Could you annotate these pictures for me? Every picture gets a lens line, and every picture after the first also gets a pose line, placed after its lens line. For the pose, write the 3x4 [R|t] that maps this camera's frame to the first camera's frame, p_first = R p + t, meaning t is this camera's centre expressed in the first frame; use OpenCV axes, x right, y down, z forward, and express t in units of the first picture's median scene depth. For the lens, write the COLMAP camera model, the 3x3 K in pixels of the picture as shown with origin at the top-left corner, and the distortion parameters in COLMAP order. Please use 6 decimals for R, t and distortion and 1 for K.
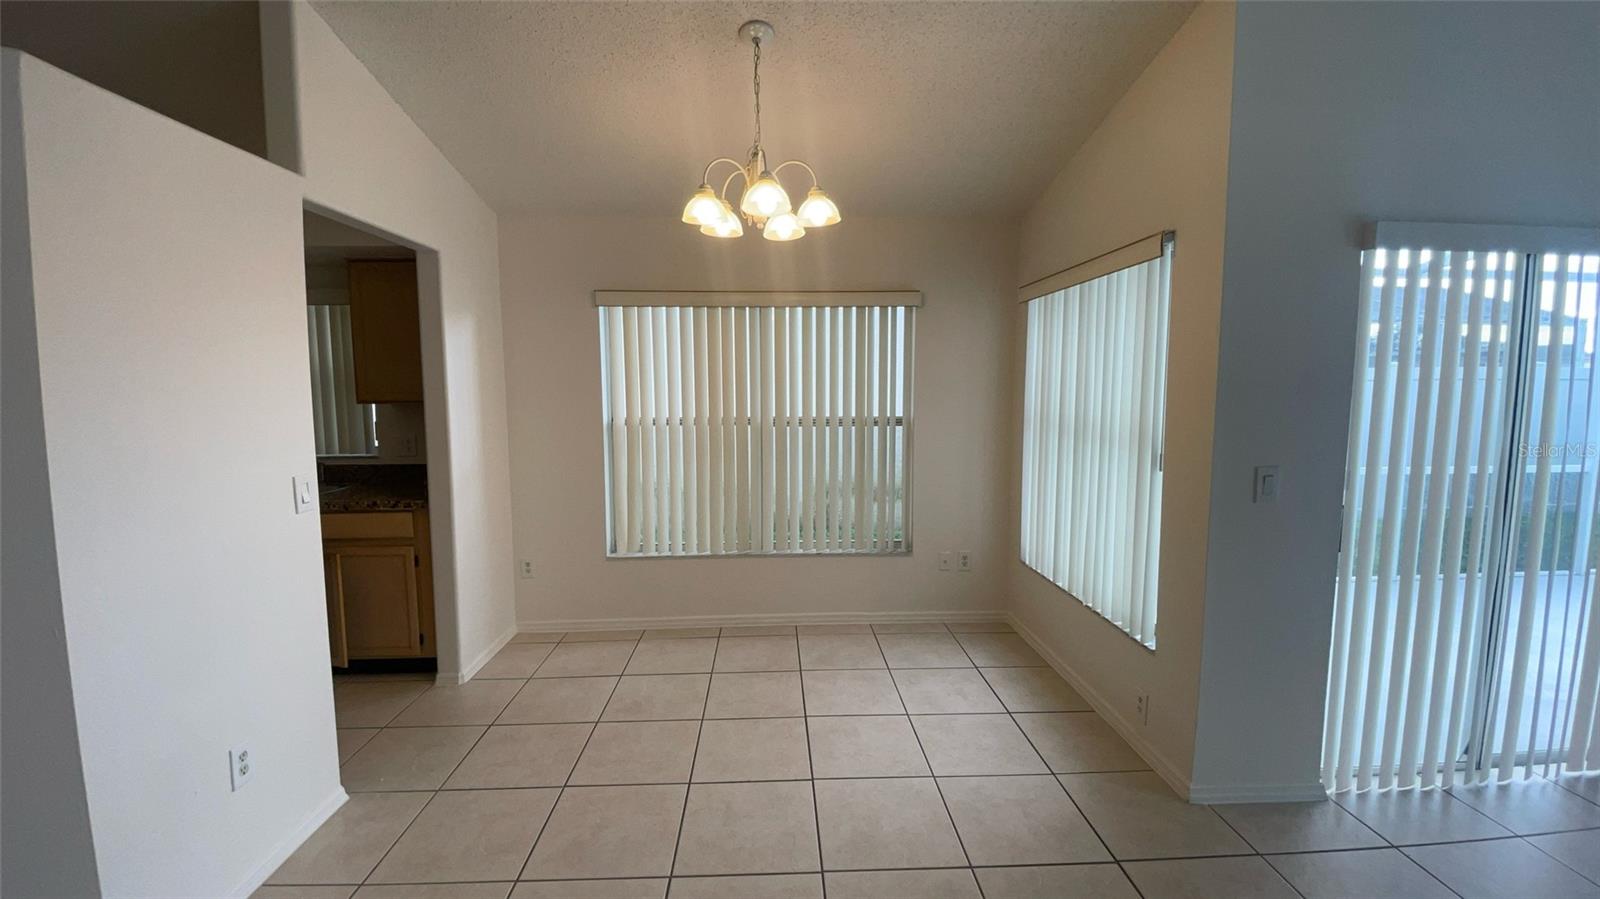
lens RADIAL K [[646.5, 0, 793.6], [0, 646.5, 447.4], [0, 0, 1]] dist [0.022193, -0.022077]
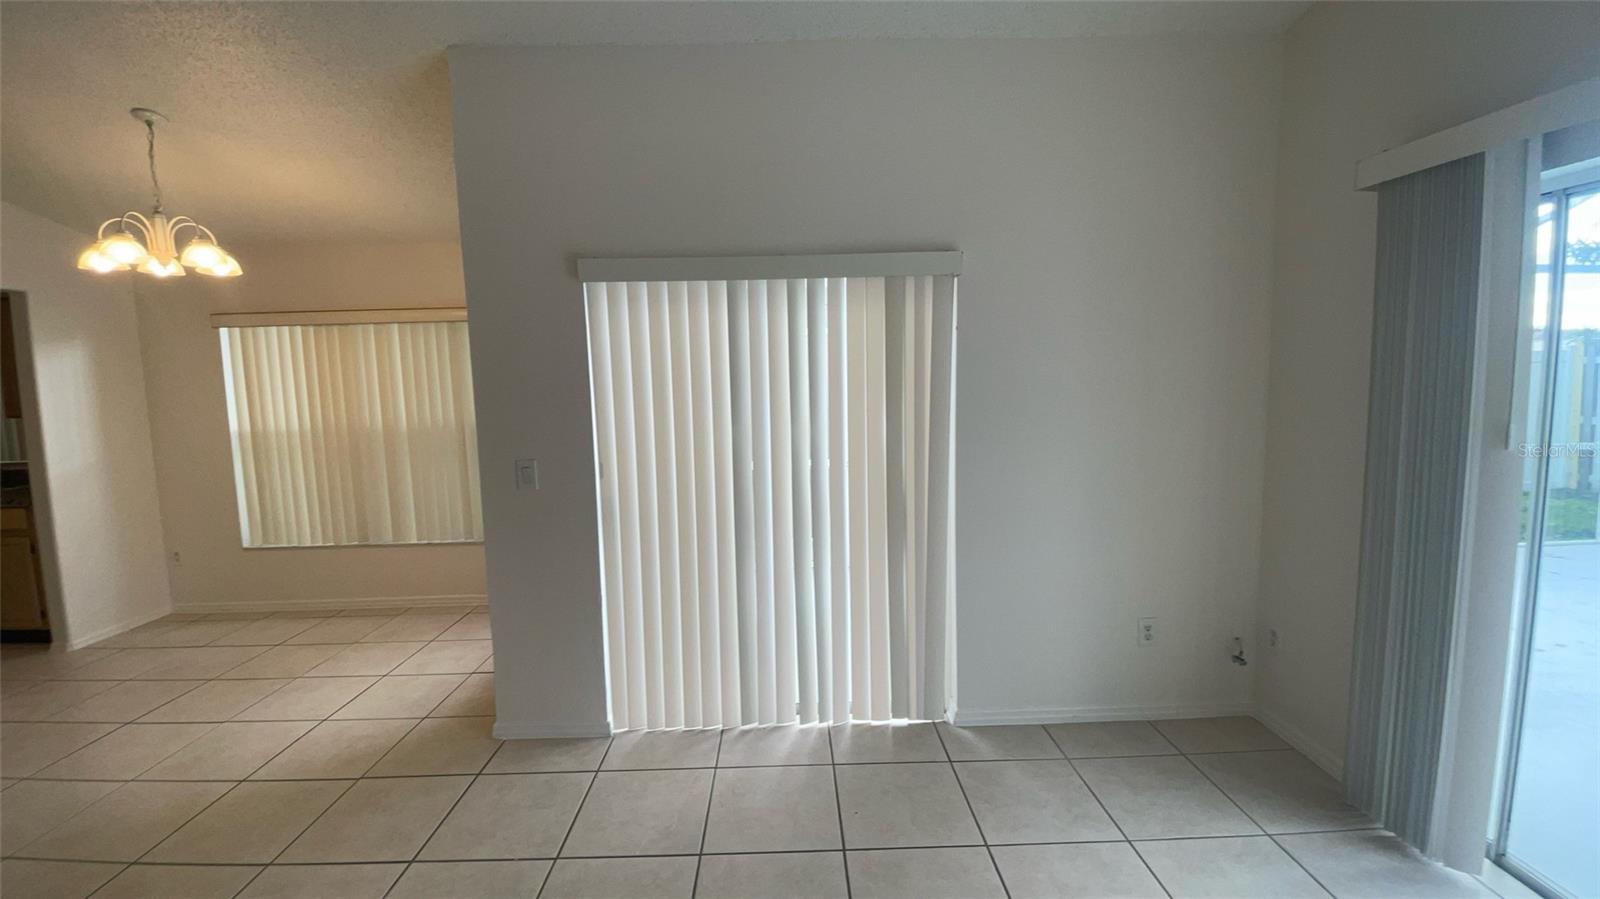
lens RADIAL K [[646.5, 0, 793.6], [0, 646.5, 447.4], [0, 0, 1]] dist [0.022193, -0.022077]
pose [[0.999705, -0.014160, -0.019723, 0.736626], [0.014145, 0.999900, -0.000887, 0.008067], [0.019734, 0.000608, 0.999805, -0.124340]]
